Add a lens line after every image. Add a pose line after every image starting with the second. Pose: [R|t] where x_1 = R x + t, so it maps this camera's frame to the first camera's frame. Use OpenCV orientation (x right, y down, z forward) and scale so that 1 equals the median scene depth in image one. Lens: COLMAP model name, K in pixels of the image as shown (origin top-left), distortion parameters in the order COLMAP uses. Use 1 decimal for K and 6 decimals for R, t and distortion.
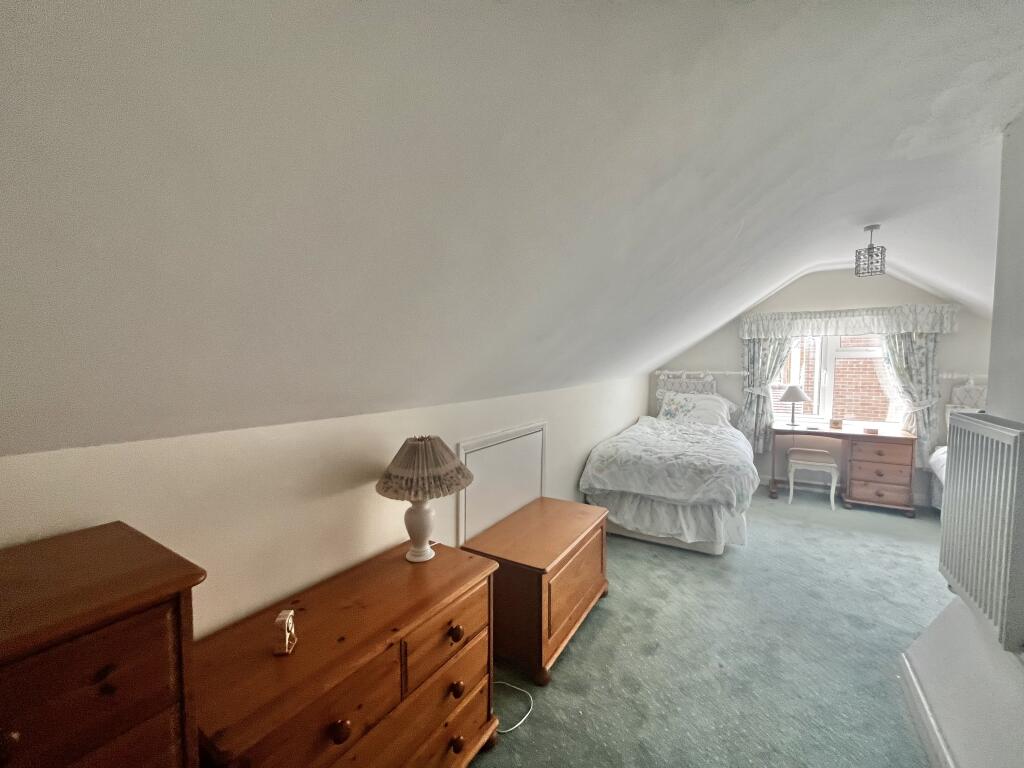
lens RADIAL K [[417.6, 0, 511.7], [0, 417.6, 383.3], [0, 0, 1]] dist [-0.003548, 0.001818]
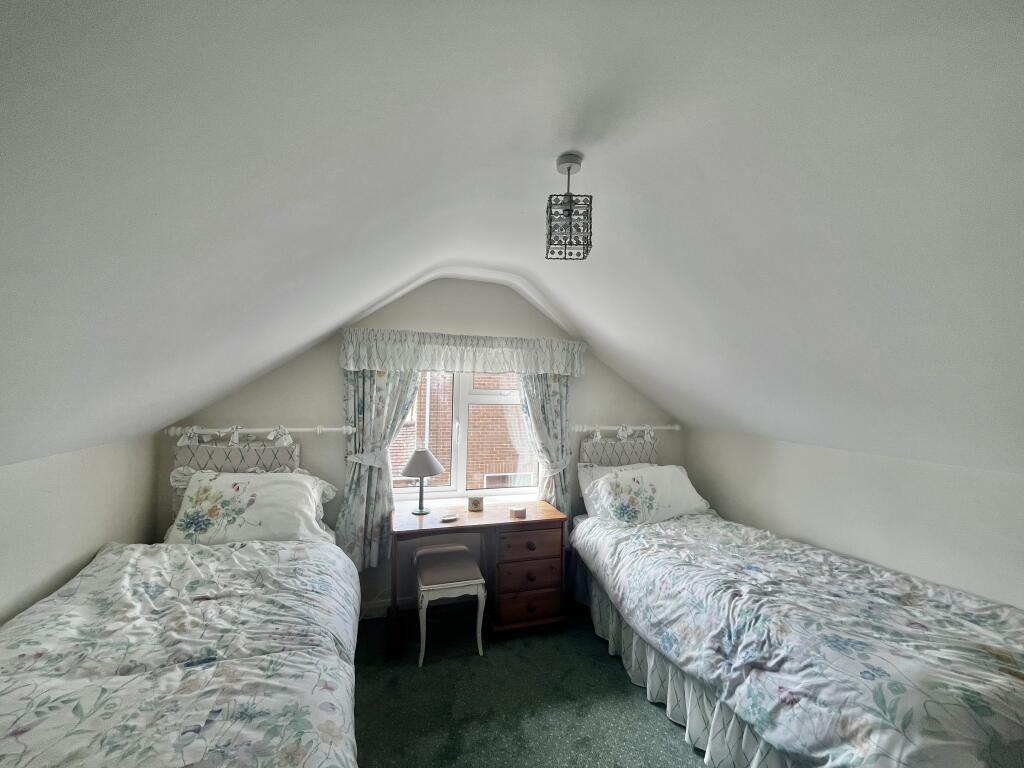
lens RADIAL K [[417.6, 0, 512.6], [0, 417.6, 383.3], [0, 0, 1]] dist [-0.003548, 0.001818]
pose [[0.653965, 0.022915, 0.756178, 0.286656], [0.015291, 0.998937, -0.043495, -0.063010], [-0.756370, 0.040007, 0.652919, 0.479389]]
